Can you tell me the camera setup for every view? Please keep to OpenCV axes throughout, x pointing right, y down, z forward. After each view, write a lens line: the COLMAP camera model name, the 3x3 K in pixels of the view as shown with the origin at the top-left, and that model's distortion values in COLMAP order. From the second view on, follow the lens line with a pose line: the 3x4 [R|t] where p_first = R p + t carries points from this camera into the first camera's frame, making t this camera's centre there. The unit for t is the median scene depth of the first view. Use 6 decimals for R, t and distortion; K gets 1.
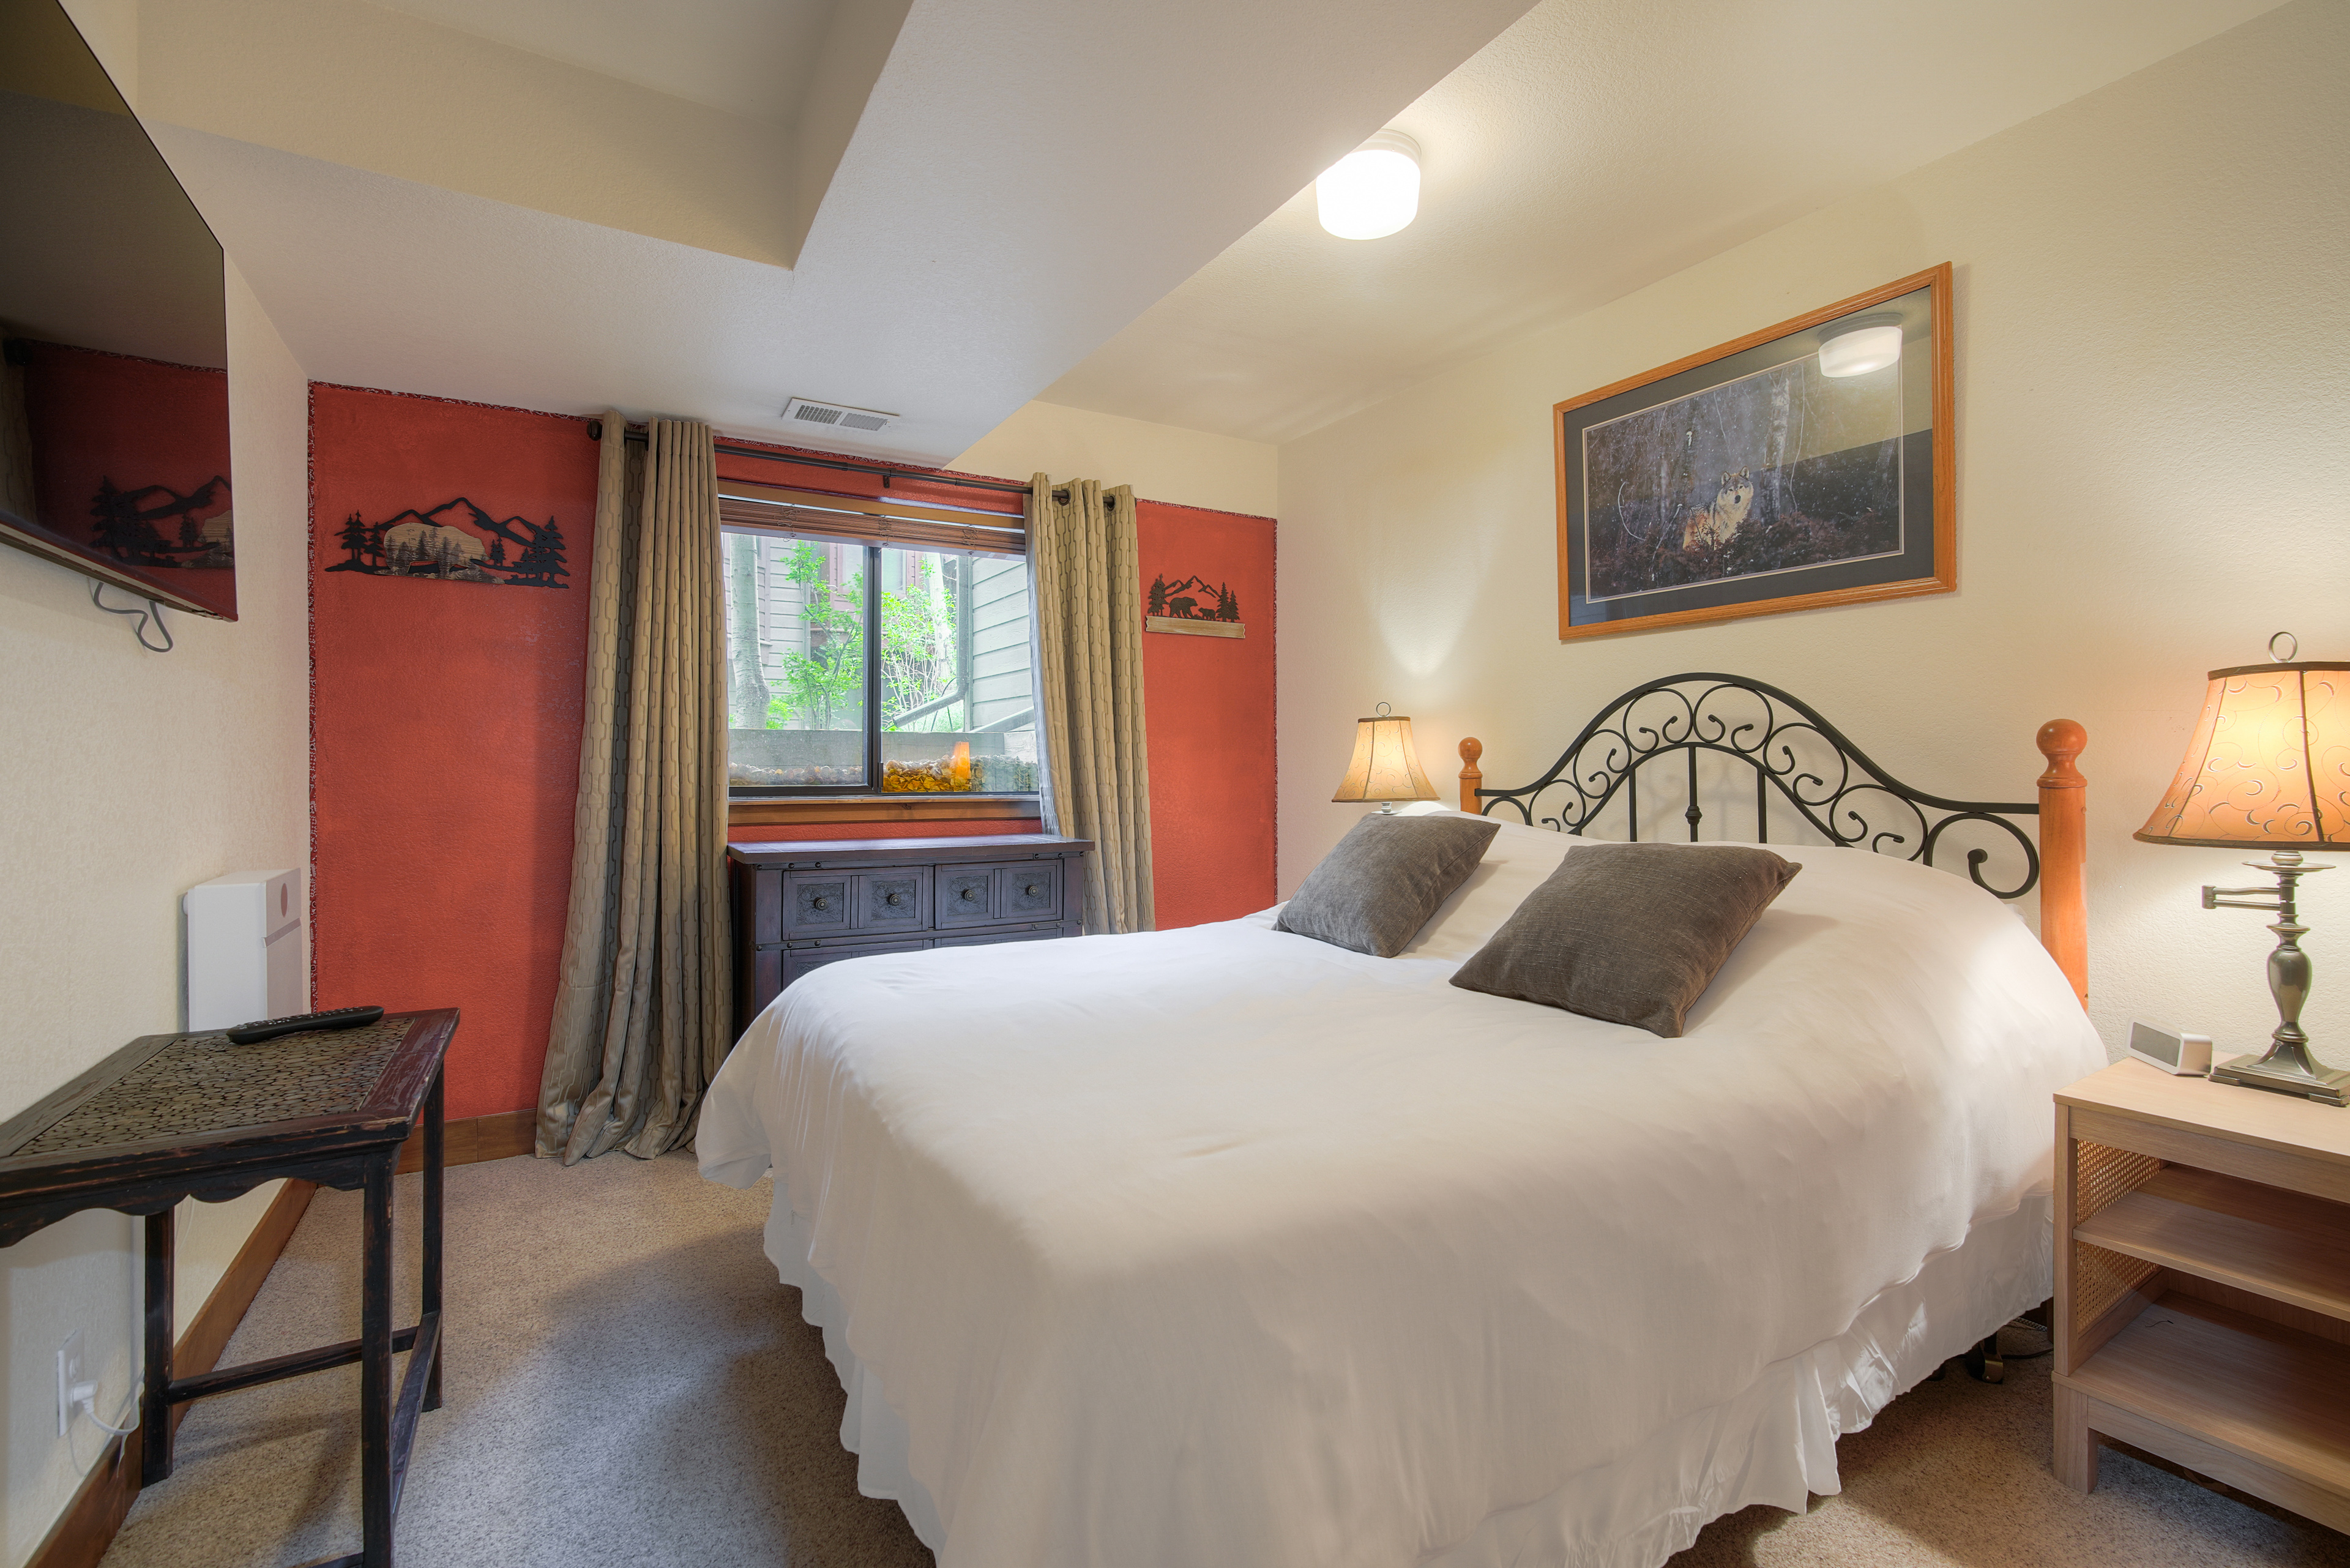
lens RADIAL K [[1055.2, 0, 1179.6], [0, 1055.2, 766.7], [0, 0, 1]] dist [-0.002428, -0.000198]
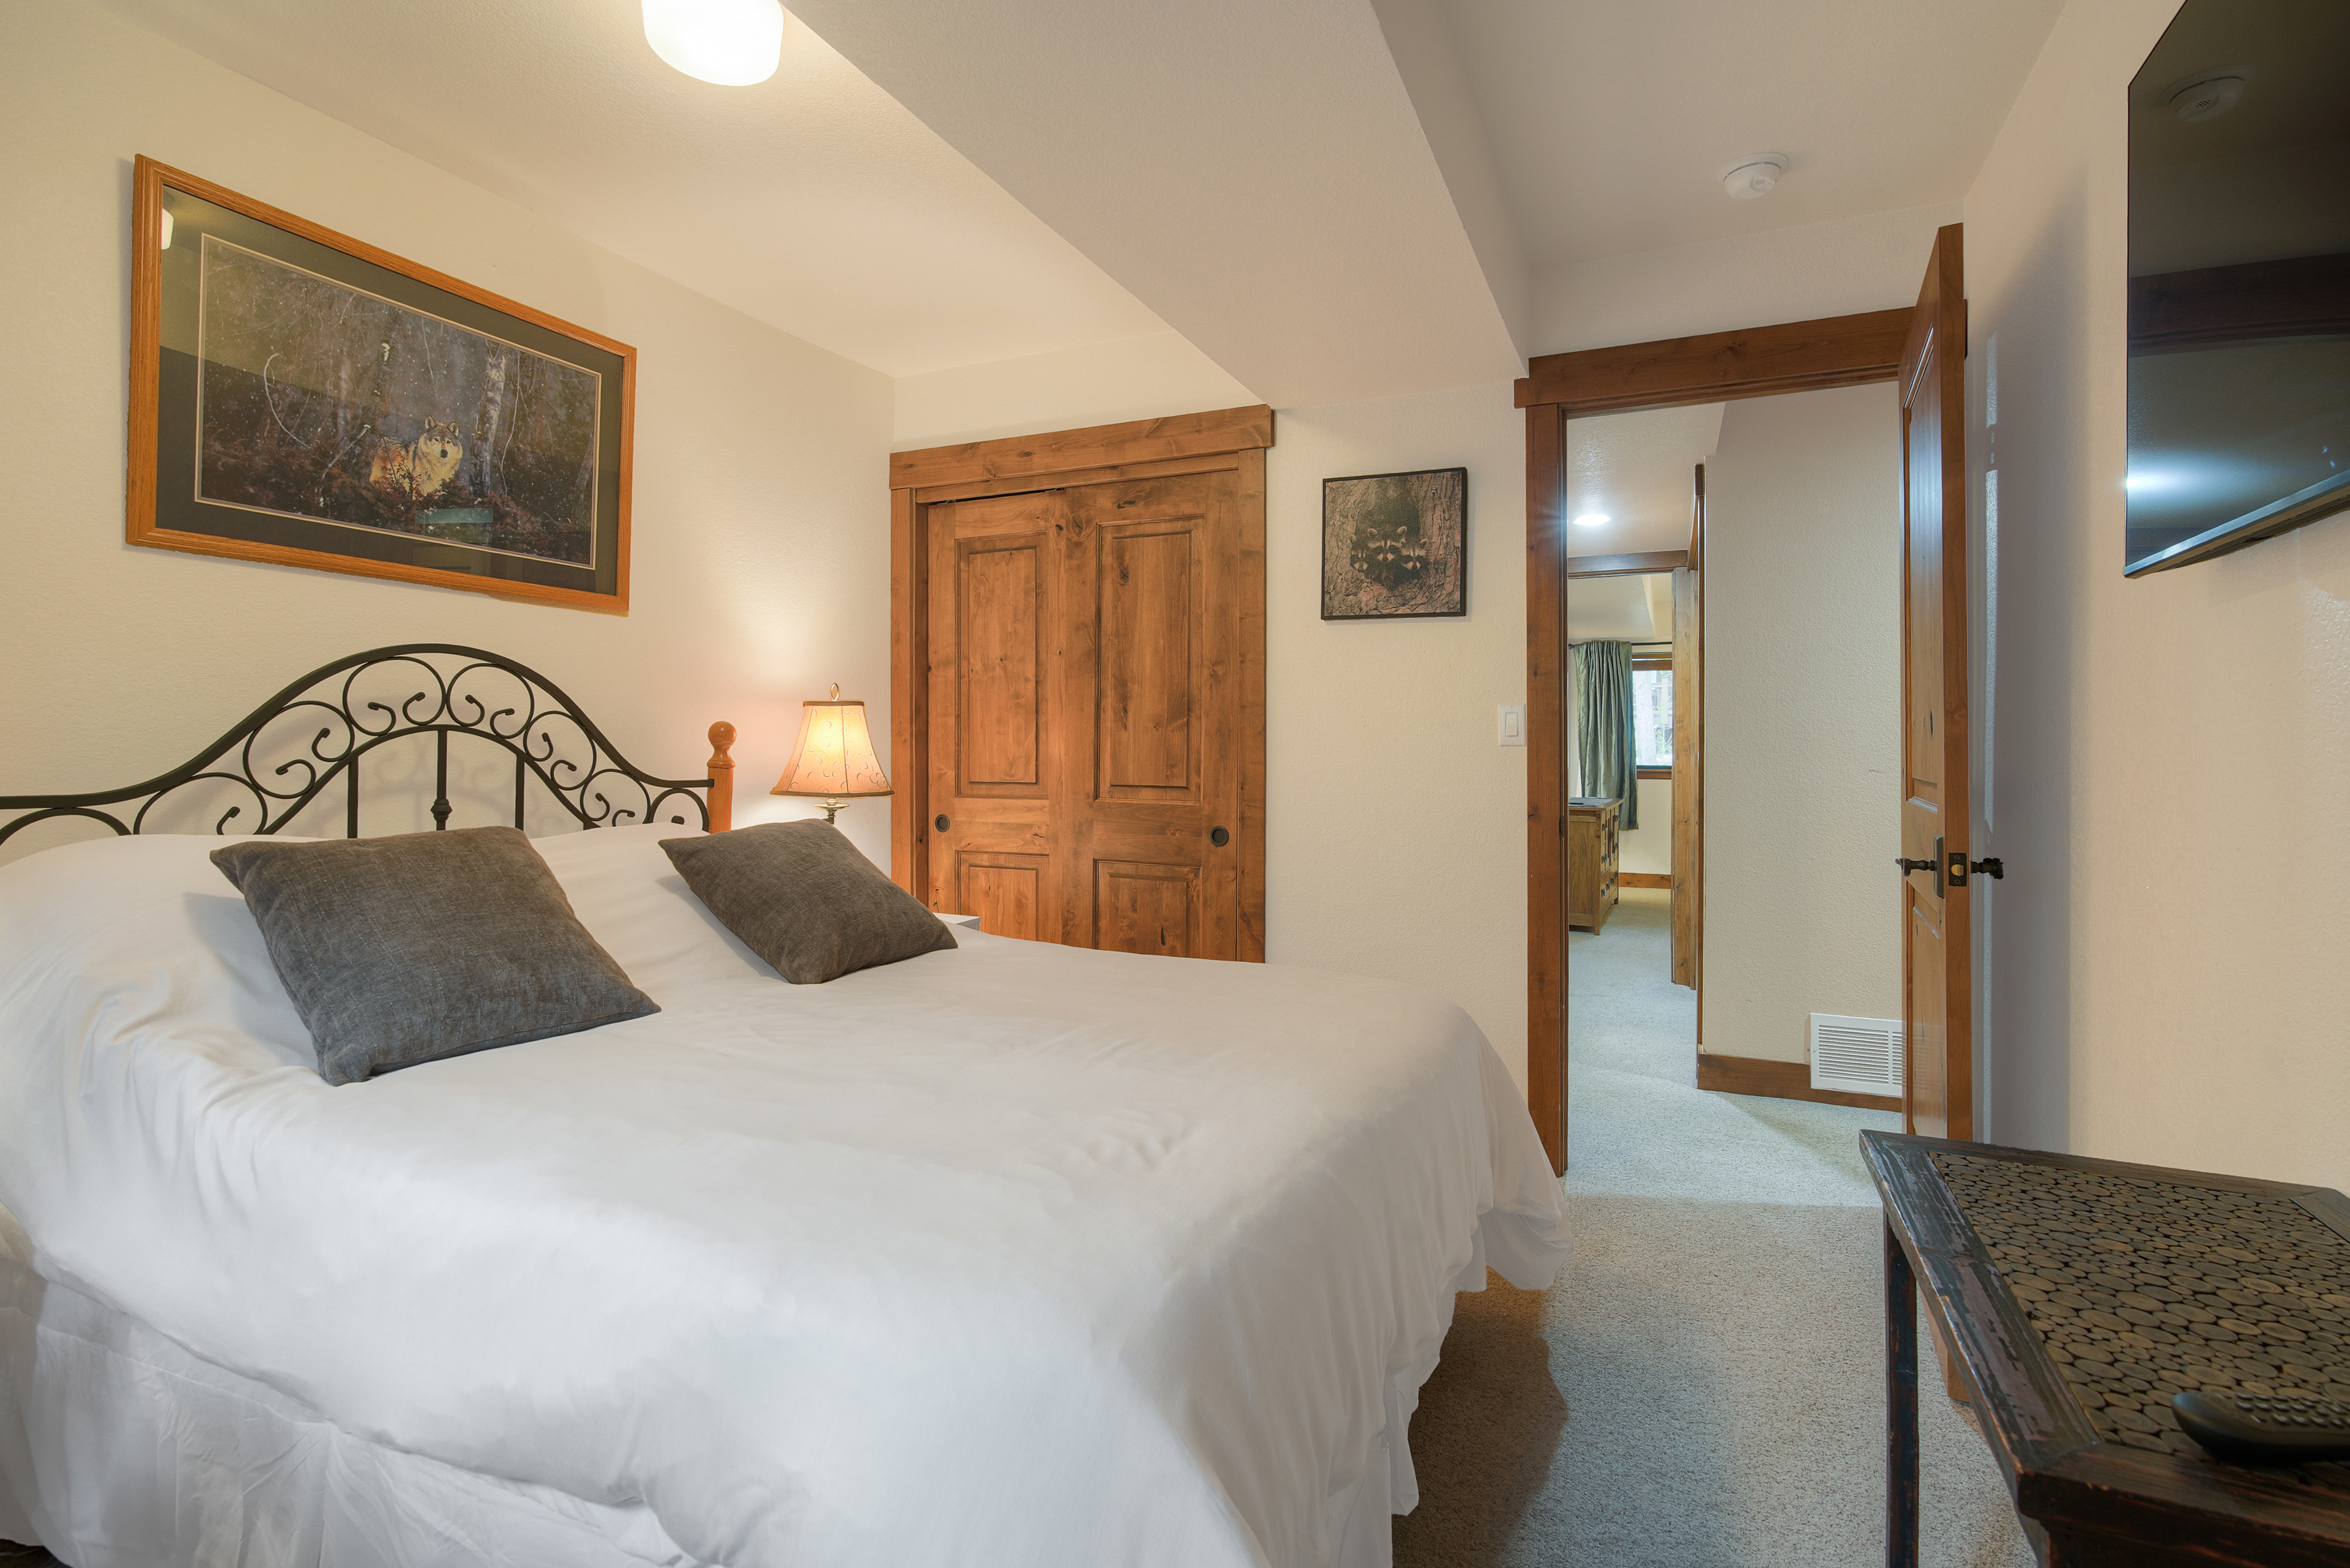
lens RADIAL K [[1095.6, 0, 1180.5], [0, 1095.6, 741.2], [0, 0, 1]] dist [-0.005359, 0.000136]
pose [[-0.574742, 0.002906, 0.818329, -0.595473], [-0.006947, 0.999940, -0.008431, -0.006641], [-0.818305, -0.010530, -0.574688, 1.034474]]
